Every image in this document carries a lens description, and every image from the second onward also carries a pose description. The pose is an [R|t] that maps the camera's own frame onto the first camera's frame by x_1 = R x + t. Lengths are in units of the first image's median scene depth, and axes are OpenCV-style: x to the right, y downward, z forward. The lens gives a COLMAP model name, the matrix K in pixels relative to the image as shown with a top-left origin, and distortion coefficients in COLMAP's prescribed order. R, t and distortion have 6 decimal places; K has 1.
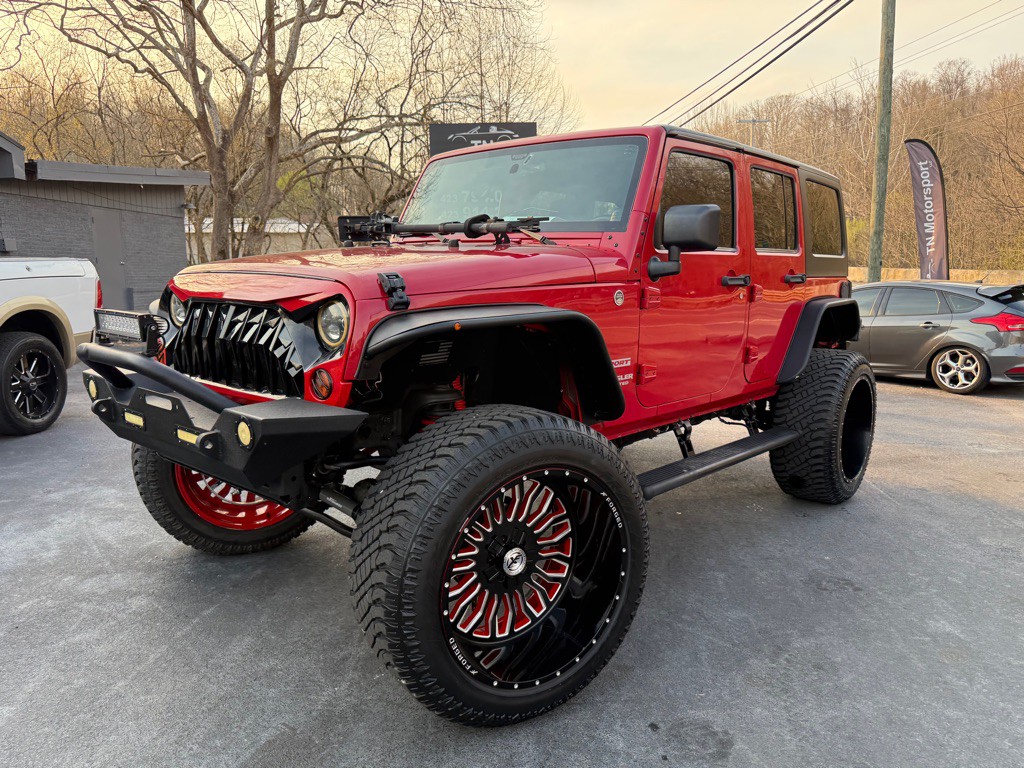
lens RADIAL K [[727.0, 0, 517.6], [0, 727.0, 383.4], [0, 0, 1]] dist [0.028609, -0.040358]
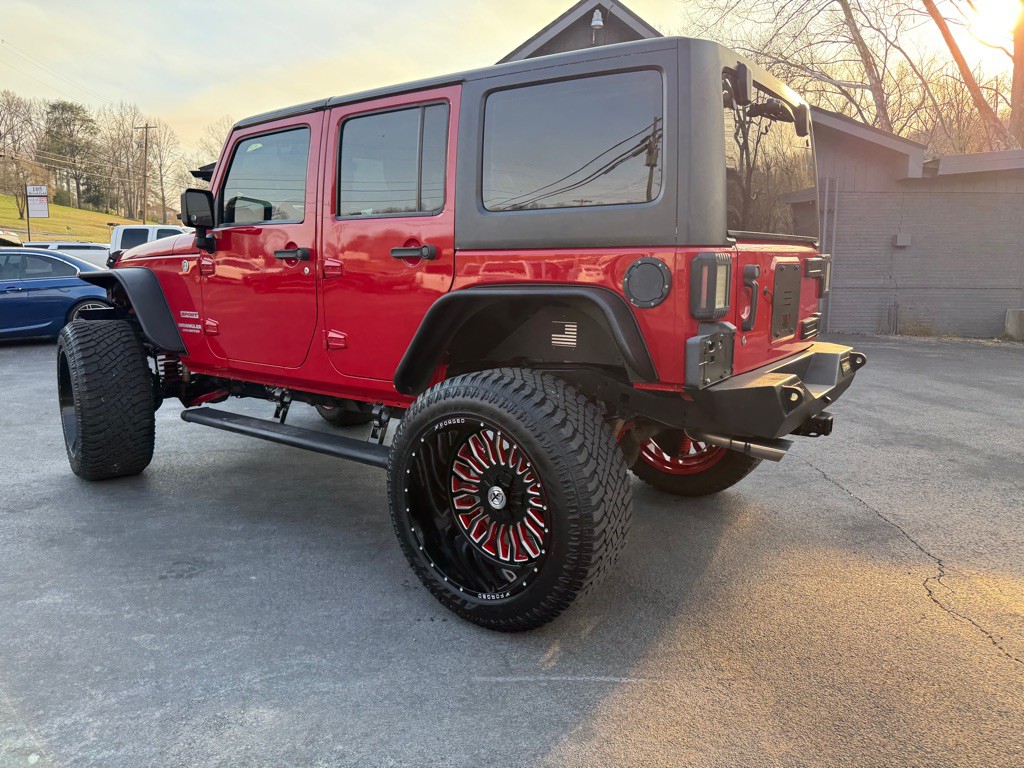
lens RADIAL K [[727.0, 0, 518.2], [0, 727.0, 387.7], [0, 0, 1]] dist [0.028609, -0.040358]
pose [[0.090036, 0.158175, -0.983298, 1.507037], [-0.151720, 0.977962, 0.143425, -0.177724], [0.984314, 0.136272, 0.112050, 1.413795]]
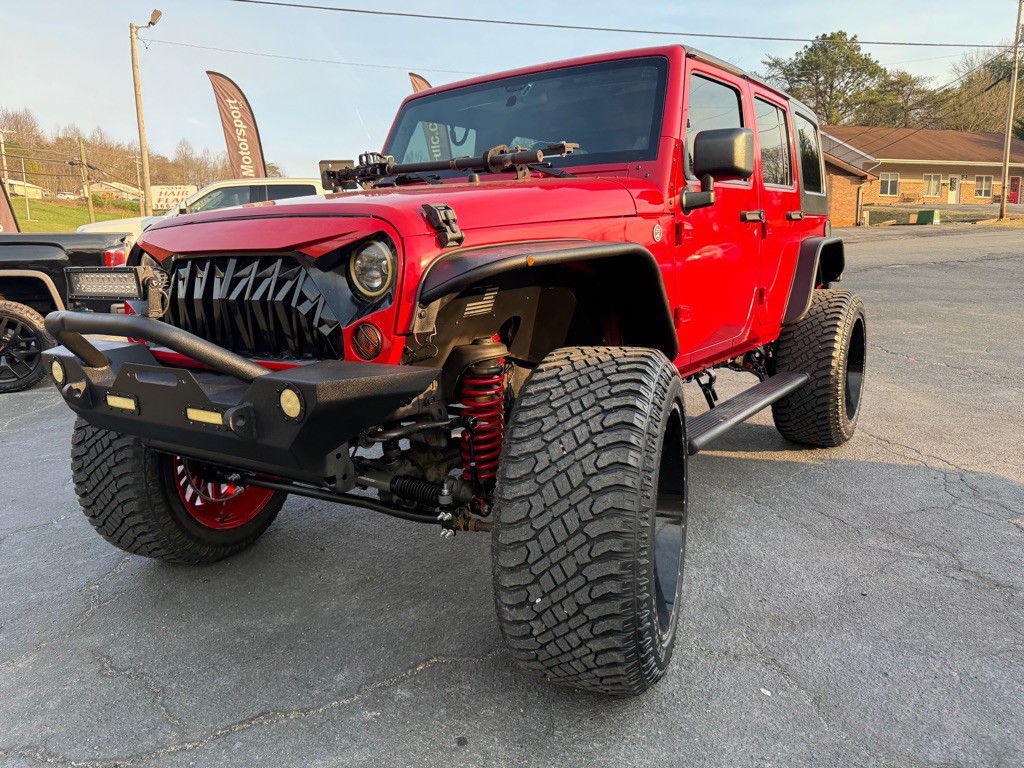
lens RADIAL K [[727.0, 0, 518.9], [0, 727.0, 383.7], [0, 0, 1]] dist [0.028609, -0.040358]
pose [[0.991491, -0.072417, 0.108173, -0.135282], [0.068766, 0.996942, 0.037116, 0.022251], [-0.110530, -0.029362, 0.993439, 0.106259]]
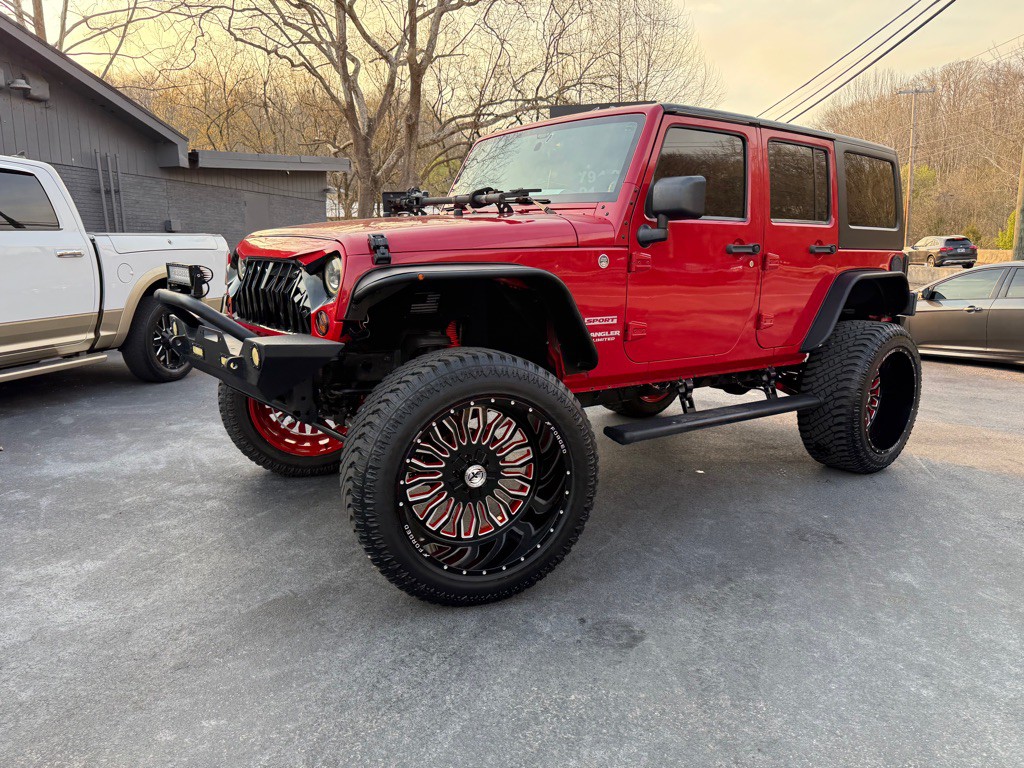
lens RADIAL K [[727.0, 0, 517.9], [0, 727.0, 386.1], [0, 0, 1]] dist [0.028609, -0.040358]
pose [[0.982189, 0.037889, -0.184033, 0.211738], [-0.033125, 0.999034, 0.028892, 0.044550], [0.184950, -0.022282, 0.982495, -0.123283]]
